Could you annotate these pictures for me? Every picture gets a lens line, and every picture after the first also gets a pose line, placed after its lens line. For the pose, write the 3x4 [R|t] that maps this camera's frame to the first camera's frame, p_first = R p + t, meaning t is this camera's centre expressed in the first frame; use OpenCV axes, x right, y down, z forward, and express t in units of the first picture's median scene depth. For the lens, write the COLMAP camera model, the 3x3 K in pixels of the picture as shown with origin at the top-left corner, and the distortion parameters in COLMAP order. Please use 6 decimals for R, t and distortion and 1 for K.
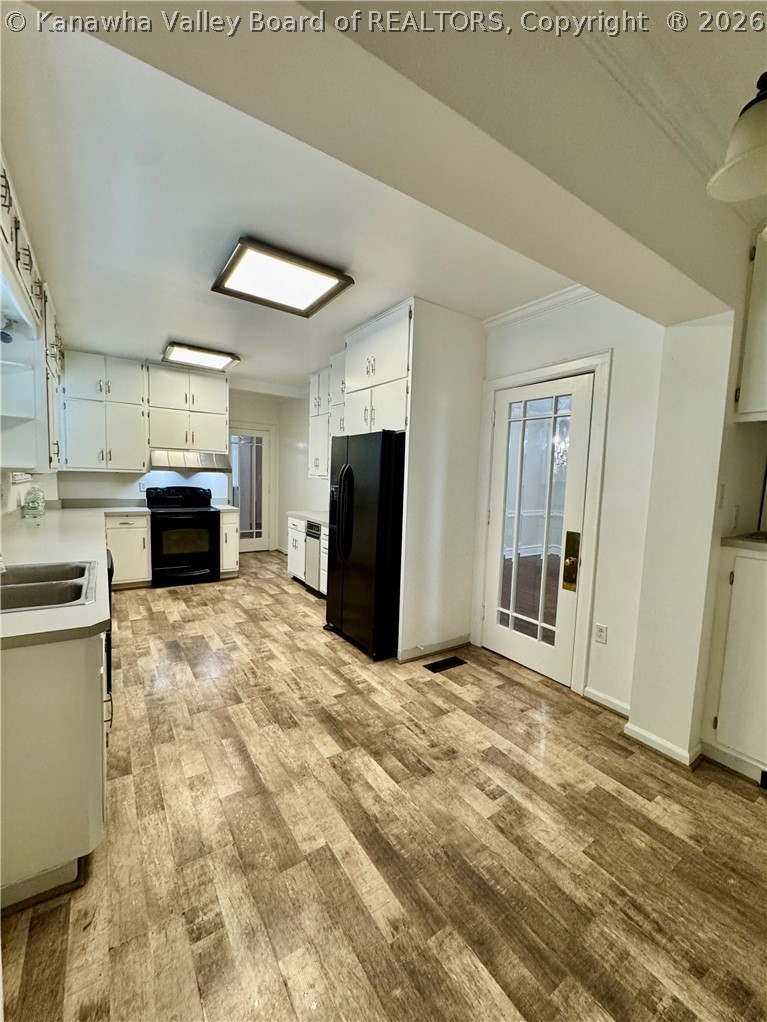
lens RADIAL K [[418.2, 0, 384.9], [0, 418.2, 511.8], [0, 0, 1]] dist [0.000272, -0.000171]
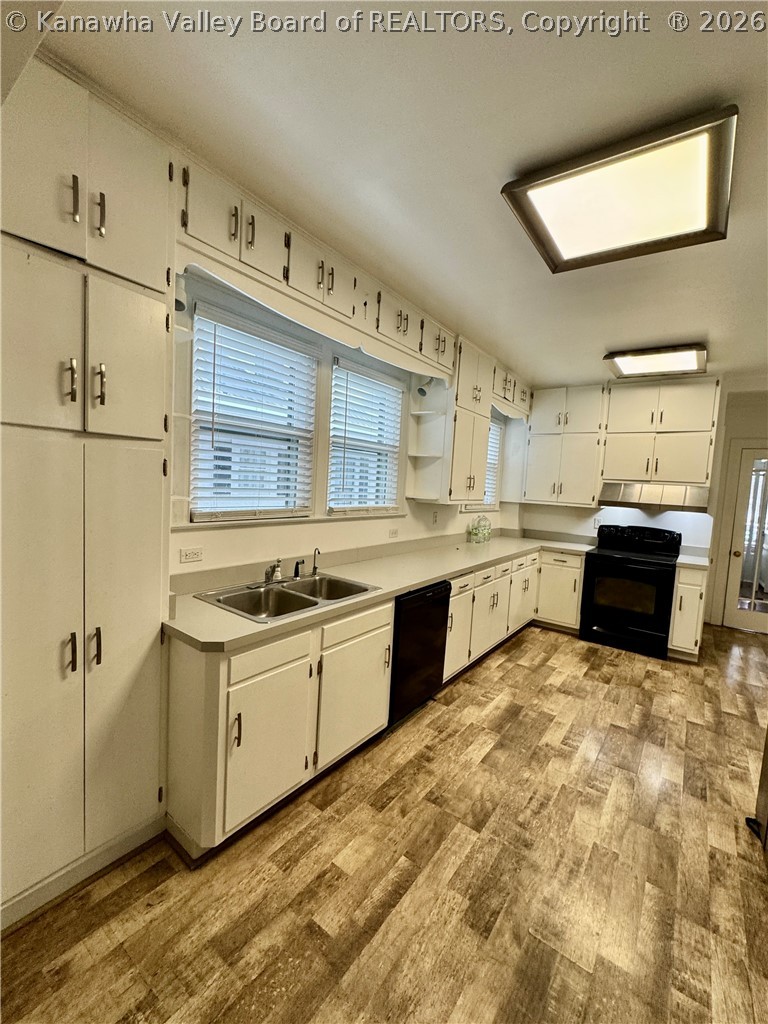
lens RADIAL K [[428.2, 0, 386.7], [0, 428.2, 514.7], [0, 0, 1]] dist [-0.001867, -0.000312]
pose [[0.340375, 0.055713, -0.938638, 0.226015], [-0.125361, 0.992020, 0.013423, -0.061443], [0.931896, 0.113100, 0.344643, 0.472741]]
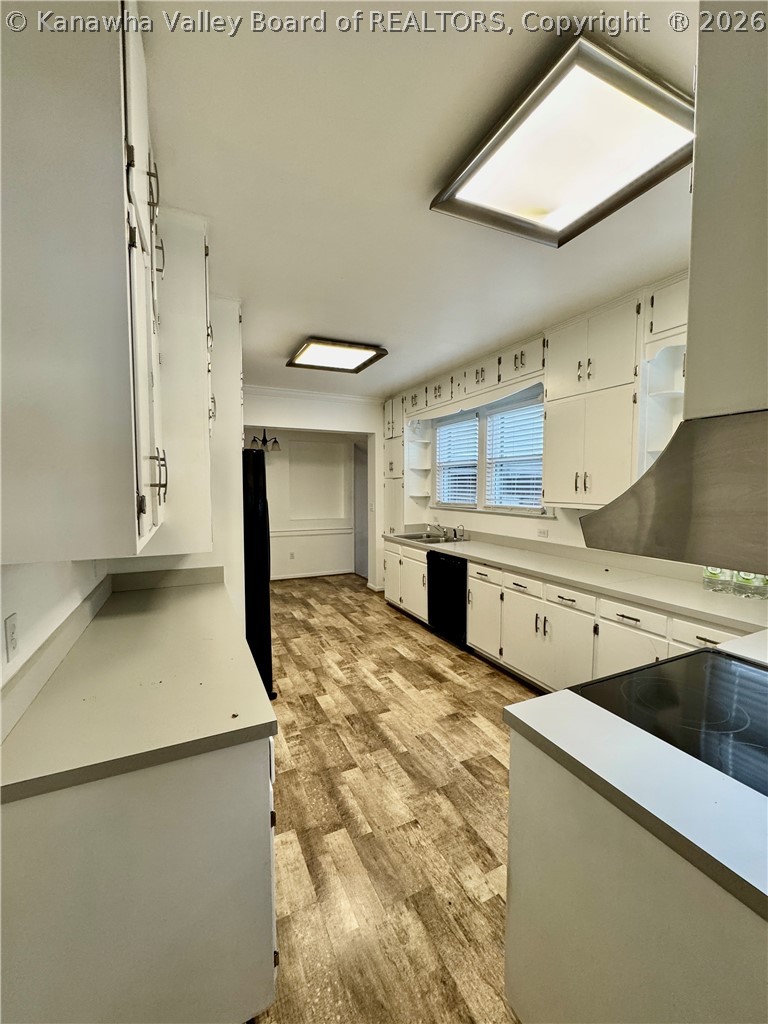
lens RADIAL K [[411.4, 0, 384.0], [0, 411.4, 512.0], [0, 0, 1]] dist [-0.001230, 0.000155]
pose [[-0.988809, -0.043903, 0.142584, -0.571623], [-0.021604, 0.987784, 0.154327, -0.239200], [-0.147618, 0.149519, -0.977677, 2.168460]]
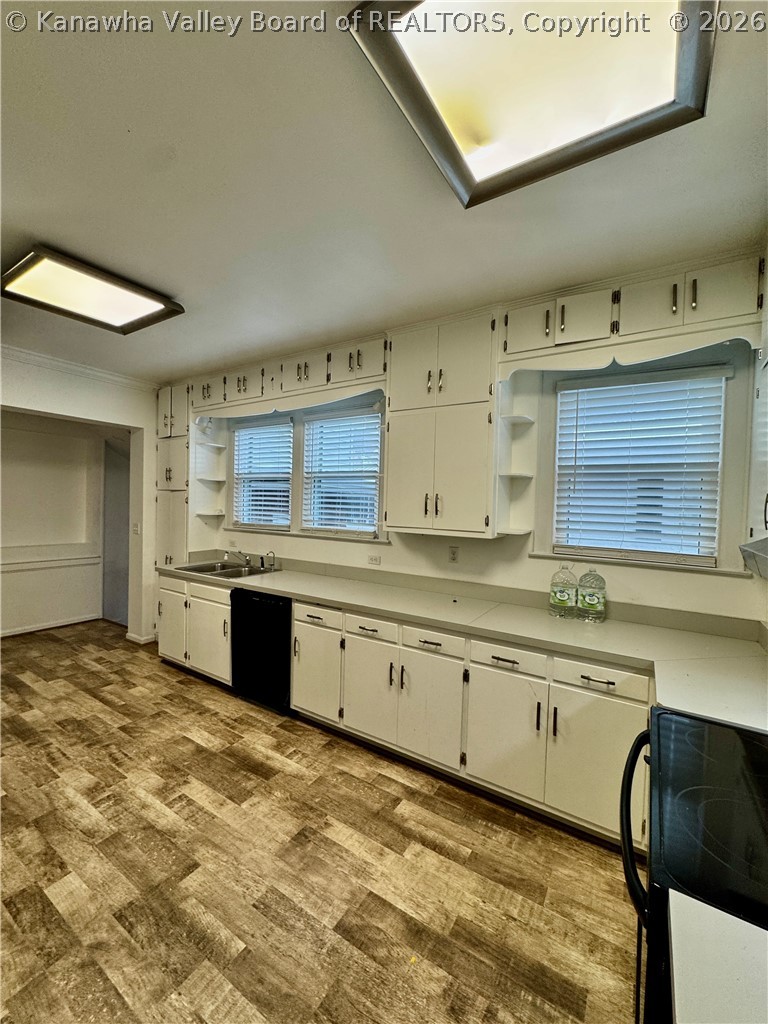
lens RADIAL K [[410.8, 0, 386.0], [0, 410.8, 512.8], [0, 0, 1]] dist [-0.001230, 0.000084]
pose [[-0.915882, -0.051605, -0.398118, -0.457109], [-0.093655, 0.991805, 0.086897, -0.218478], [0.390371, 0.116873, -0.913209, 1.894534]]
